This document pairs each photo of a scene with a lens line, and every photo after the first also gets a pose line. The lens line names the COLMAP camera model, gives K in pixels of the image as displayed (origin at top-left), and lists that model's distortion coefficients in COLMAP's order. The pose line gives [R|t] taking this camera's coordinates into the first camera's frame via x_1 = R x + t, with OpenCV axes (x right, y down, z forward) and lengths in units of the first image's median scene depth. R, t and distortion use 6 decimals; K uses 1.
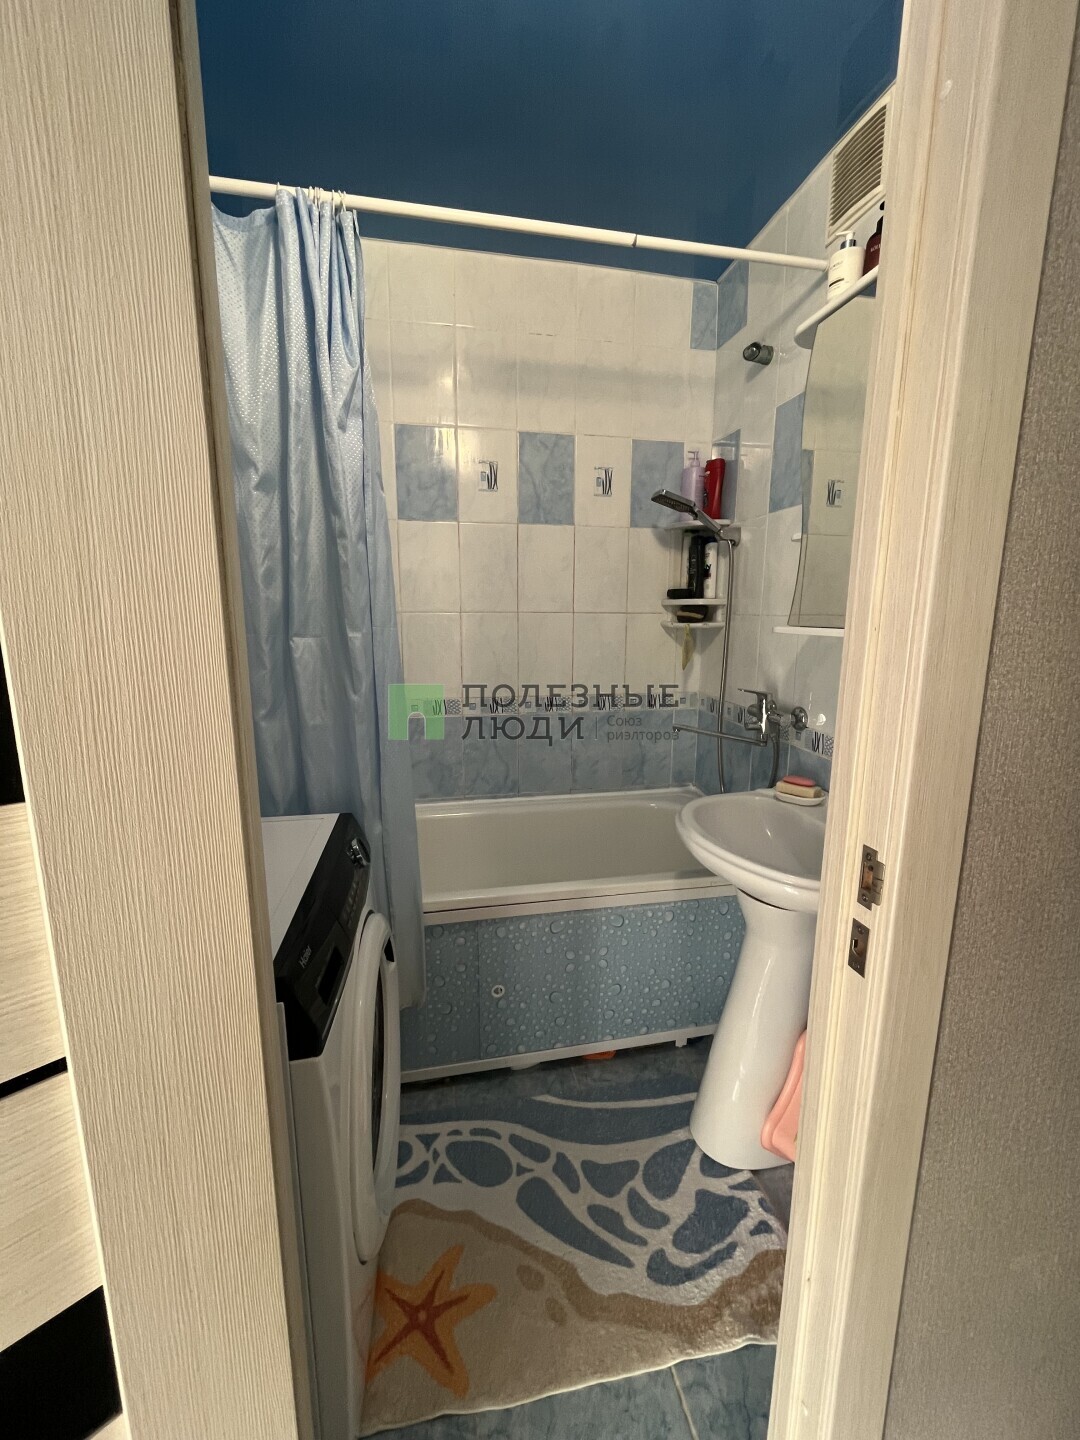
lens RADIAL K [[582.8, 0, 538.8], [0, 582.8, 717.2], [0, 0, 1]] dist [-0.003060, -0.000294]
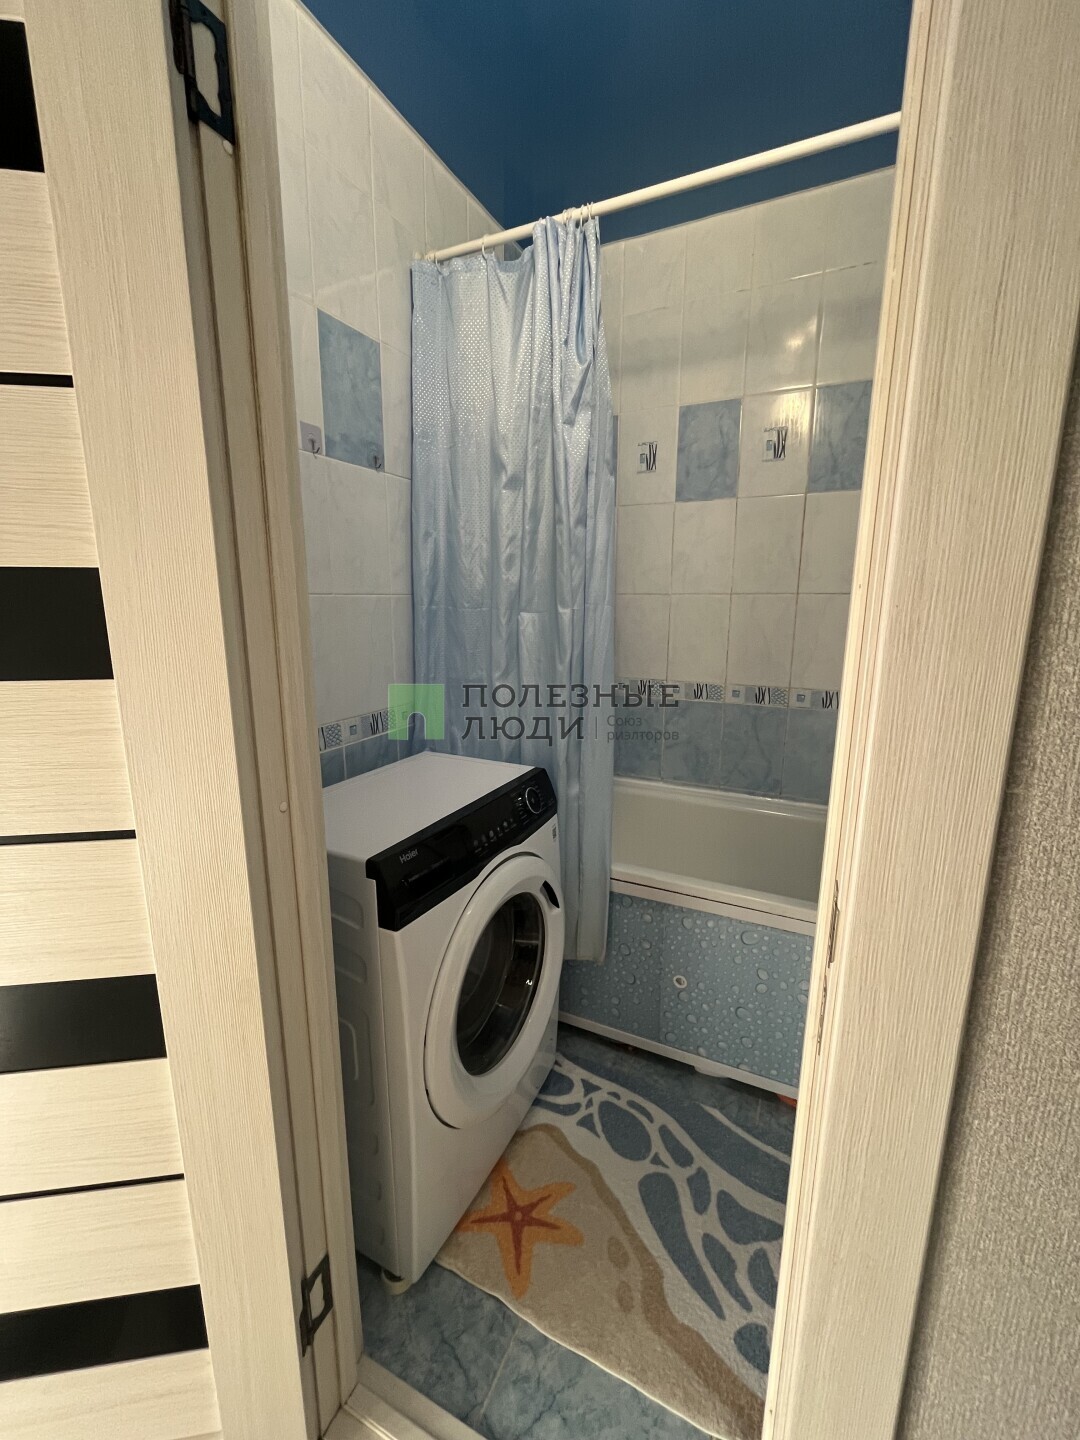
lens RADIAL K [[582.8, 0, 542.3], [0, 582.8, 717.3], [0, 0, 1]] dist [-0.003060, -0.000294]
pose [[0.795913, 0.118087, -0.593782, 0.312545], [-0.108536, 0.992734, 0.051945, 0.006610], [0.595602, 0.023103, 0.802947, 0.080633]]
